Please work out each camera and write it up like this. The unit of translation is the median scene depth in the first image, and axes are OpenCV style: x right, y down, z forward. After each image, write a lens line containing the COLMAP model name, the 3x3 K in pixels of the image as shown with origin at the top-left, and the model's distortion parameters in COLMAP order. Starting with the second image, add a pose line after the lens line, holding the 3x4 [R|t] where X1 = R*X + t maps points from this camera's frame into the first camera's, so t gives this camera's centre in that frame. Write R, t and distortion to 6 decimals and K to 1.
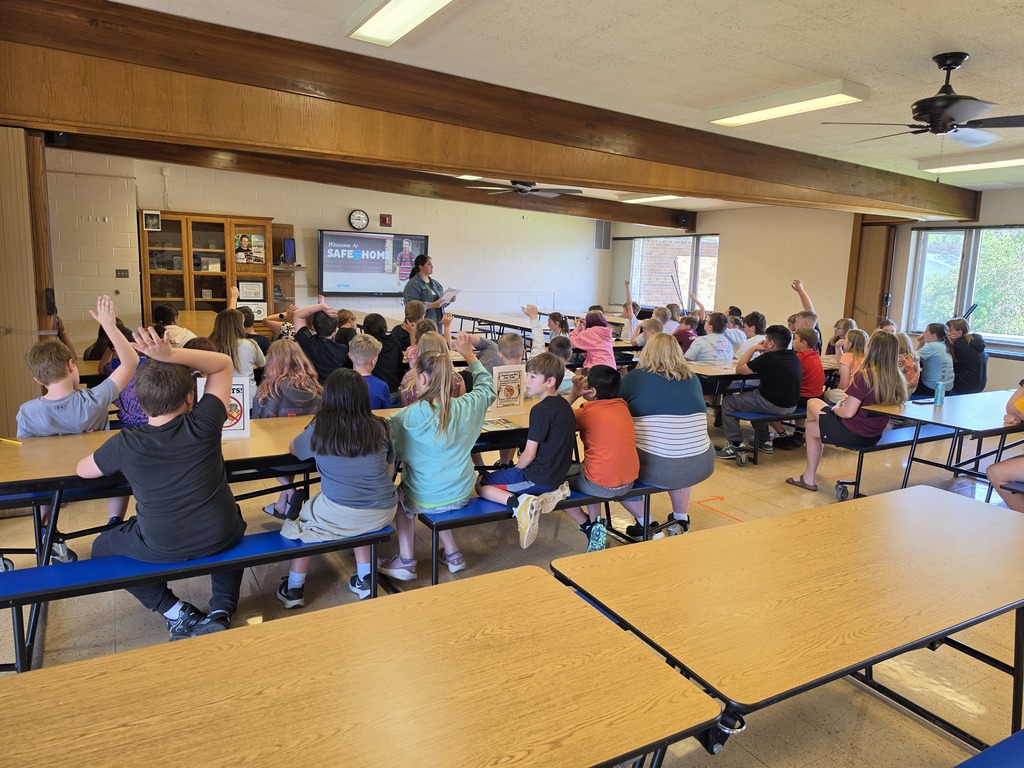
lens RADIAL K [[687.4, 0, 512.2], [0, 687.4, 378.9], [0, 0, 1]] dist [0.038145, -0.033204]
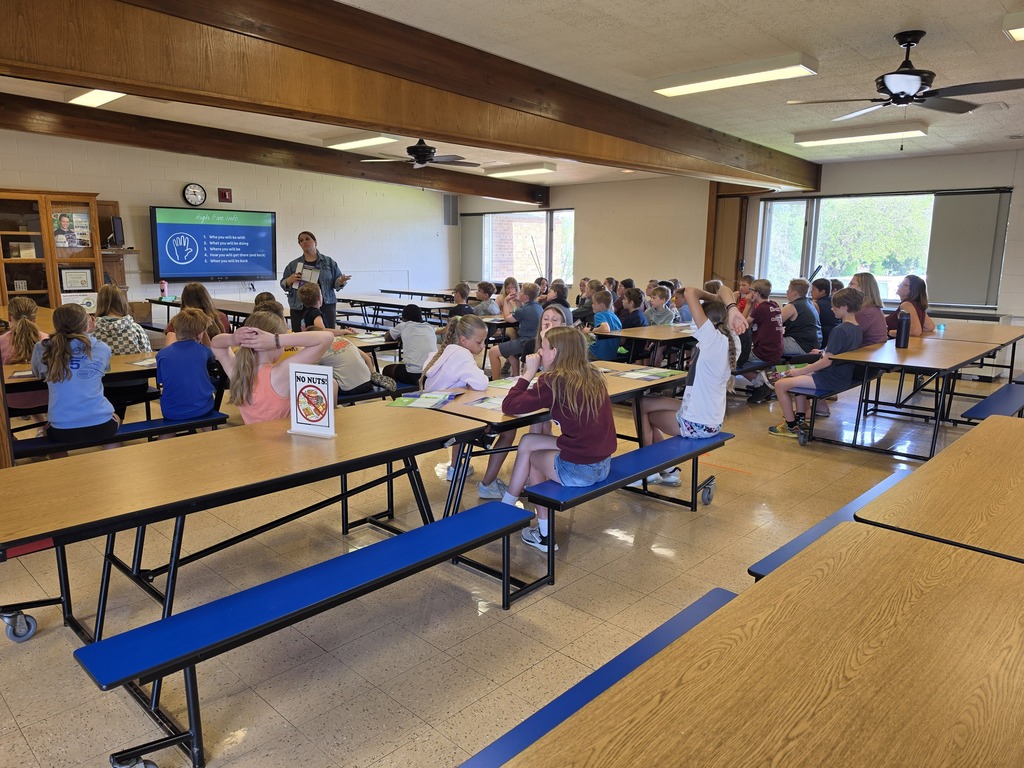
lens RADIAL K [[687.4, 0, 513.7], [0, 687.4, 392.4], [0, 0, 1]] dist [0.038145, -0.033204]
pose [[0.961708, -0.082000, 0.261521, -0.099401], [0.069230, 0.995931, 0.057692, -0.000706], [-0.265188, -0.037378, 0.963472, 0.024819]]
